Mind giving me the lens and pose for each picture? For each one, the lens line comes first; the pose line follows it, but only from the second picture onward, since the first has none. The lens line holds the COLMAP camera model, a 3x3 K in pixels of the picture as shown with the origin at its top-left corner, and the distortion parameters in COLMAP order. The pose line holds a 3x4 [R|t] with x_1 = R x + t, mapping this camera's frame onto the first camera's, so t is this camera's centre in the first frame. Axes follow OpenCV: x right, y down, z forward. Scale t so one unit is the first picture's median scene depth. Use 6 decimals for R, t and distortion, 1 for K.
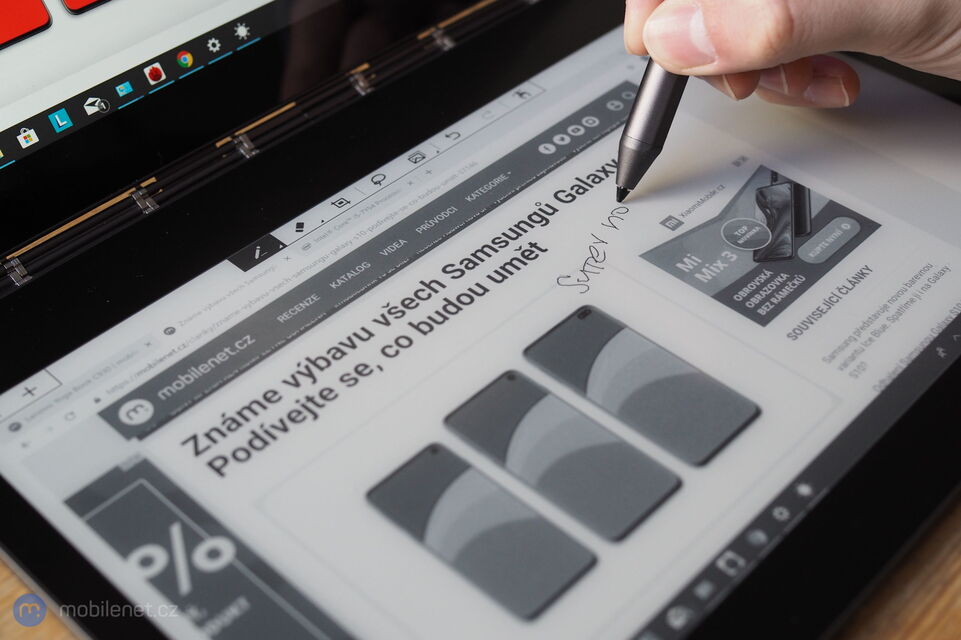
lens RADIAL K [[1388.2, 0, 478.6], [0, 1388.2, 313.1], [0, 0, 1]] dist [-0.088596, 0.000000]
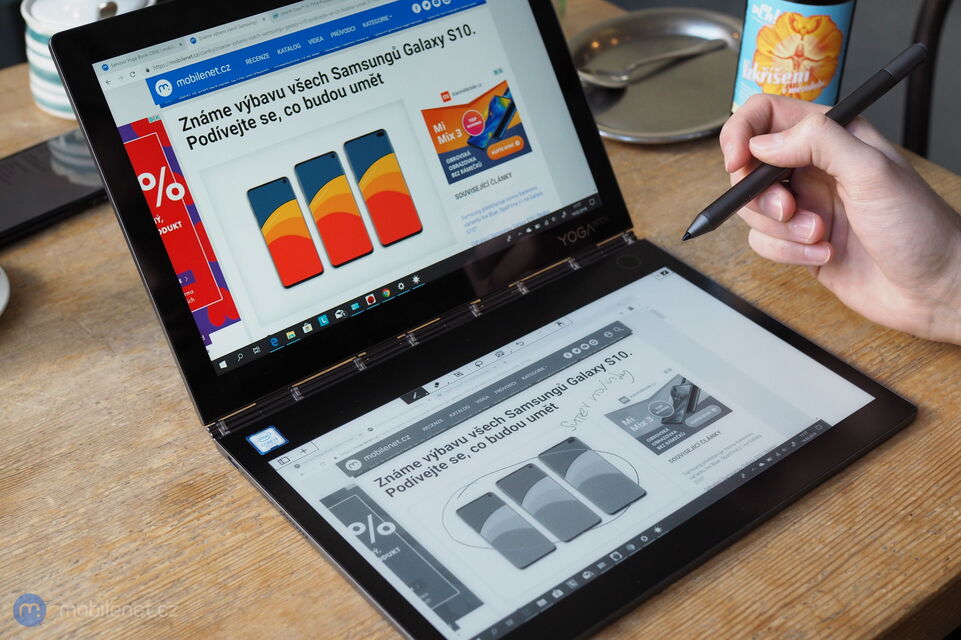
lens RADIAL K [[1388.2, 0, 477.6], [0, 1388.2, 318.8], [0, 0, 1]] dist [-0.088596, 0.000000]
pose [[0.990168, 0.083263, -0.112405, 0.159759], [-0.095596, 0.989413, -0.109194, 0.060945], [0.102123, 0.118866, 0.987645, -1.097835]]
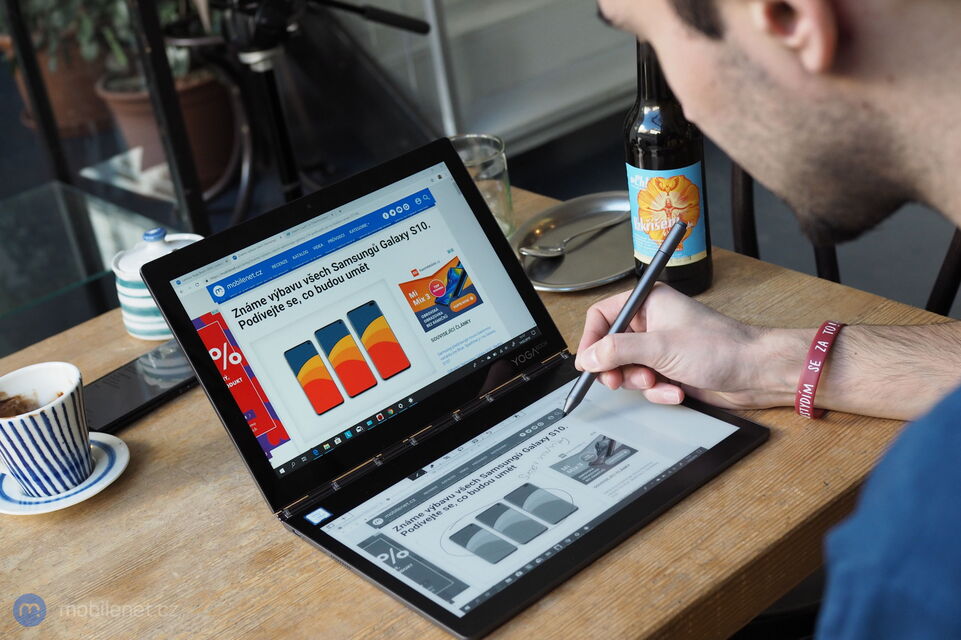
lens RADIAL K [[1388.2, 0, 487.3], [0, 1388.2, 327.2], [0, 0, 1]] dist [-0.088596, 0.000000]
pose [[0.983257, -0.090701, -0.158050, 0.508932], [0.045617, 0.962226, -0.268404, 0.481213], [0.176424, 0.256700, 0.950252, -1.970024]]
